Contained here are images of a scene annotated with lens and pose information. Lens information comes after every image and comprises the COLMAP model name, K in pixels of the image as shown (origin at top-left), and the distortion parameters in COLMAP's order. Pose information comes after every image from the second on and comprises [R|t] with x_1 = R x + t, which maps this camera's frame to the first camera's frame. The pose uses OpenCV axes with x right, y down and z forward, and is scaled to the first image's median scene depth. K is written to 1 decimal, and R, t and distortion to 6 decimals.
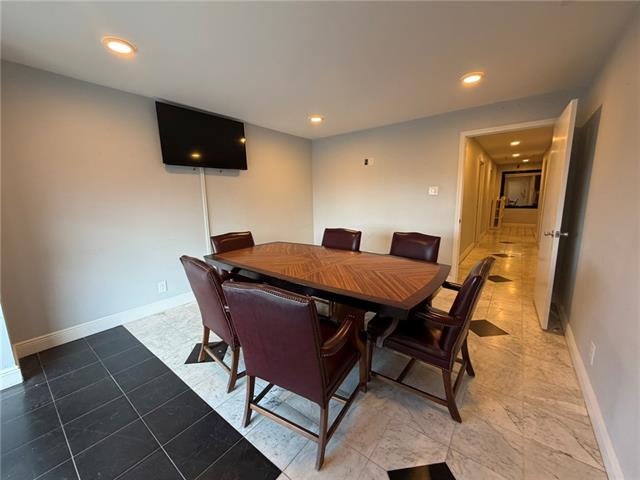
lens RADIAL K [[256.2, 0, 320.0], [0, 256.2, 240.0], [0, 0, 1]] dist [0.001429, 0.000162]
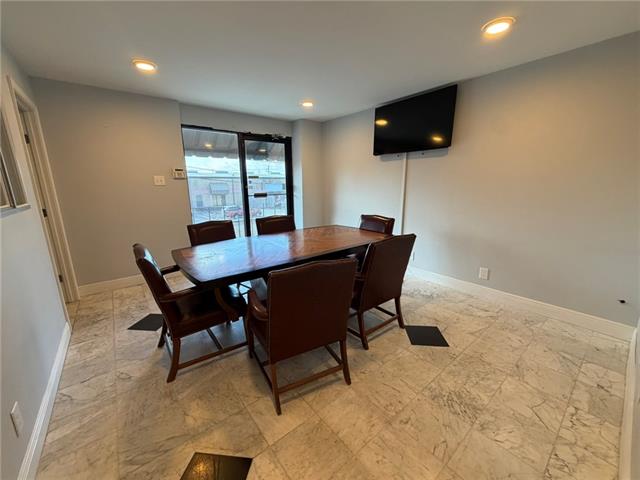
lens RADIAL K [[256.2, 0, 320.0], [0, 256.2, 240.0], [0, 0, 1]] dist [0.001429, 0.000162]
pose [[-0.227817, 0.231528, -0.945777, 1.018760], [-0.142634, 0.952906, 0.267631, -0.241434], [0.963201, 0.195870, -0.184064, 1.314982]]
